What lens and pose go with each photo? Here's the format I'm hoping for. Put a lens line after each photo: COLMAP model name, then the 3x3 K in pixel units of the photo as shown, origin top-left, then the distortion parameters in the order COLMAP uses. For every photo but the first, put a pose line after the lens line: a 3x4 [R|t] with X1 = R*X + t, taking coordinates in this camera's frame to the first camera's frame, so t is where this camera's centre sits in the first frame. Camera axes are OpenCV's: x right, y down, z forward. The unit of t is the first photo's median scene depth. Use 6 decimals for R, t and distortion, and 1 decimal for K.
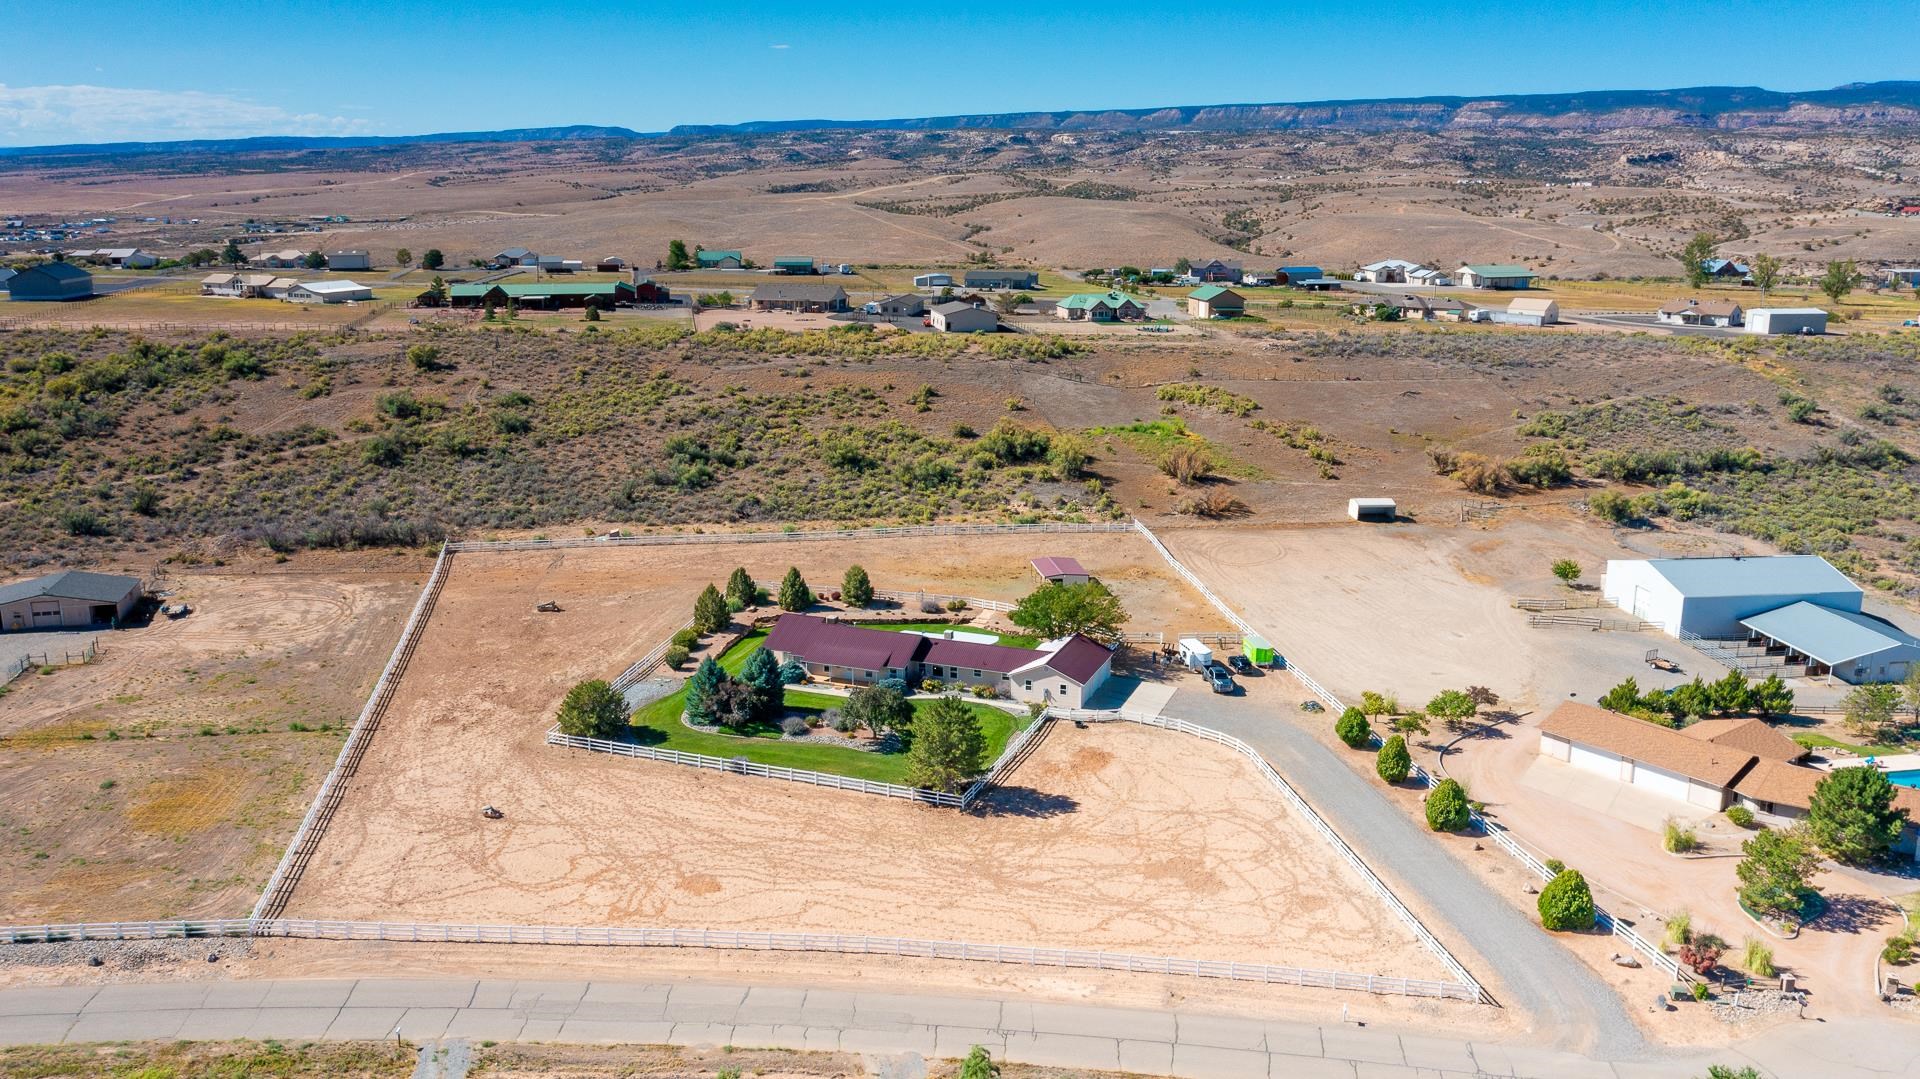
lens RADIAL K [[1531.5, 0, 960.0], [0, 1531.5, 539.5], [0, 0, 1]] dist [-0.015443, -0.004628]
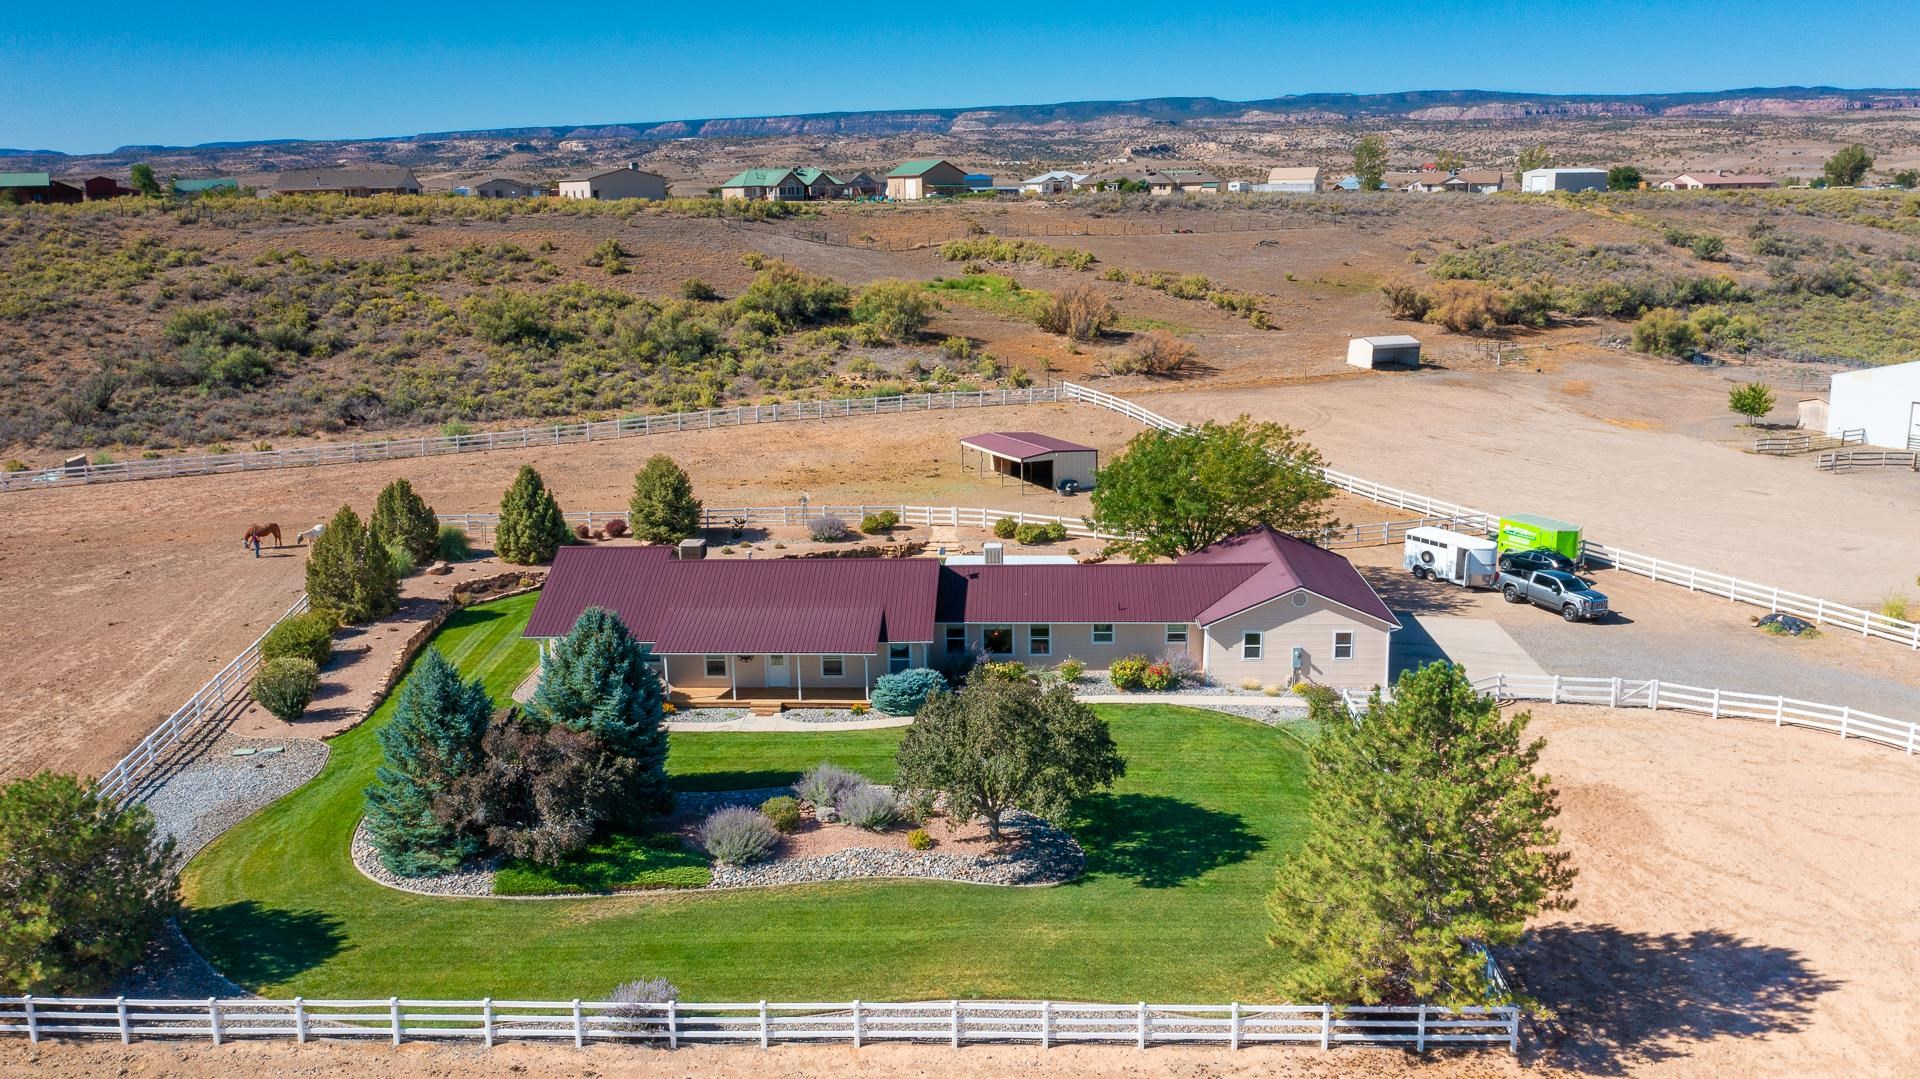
lens RADIAL K [[1531.5, 0, 960.0], [0, 1531.5, 539.5], [0, 0, 1]] dist [-0.015443, -0.004628]
pose [[0.951001, -0.089381, 0.295988, -0.100666], [0.093034, 0.995661, 0.001750, 0.041287], [-0.294860, 0.025872, 0.955190, 0.440909]]
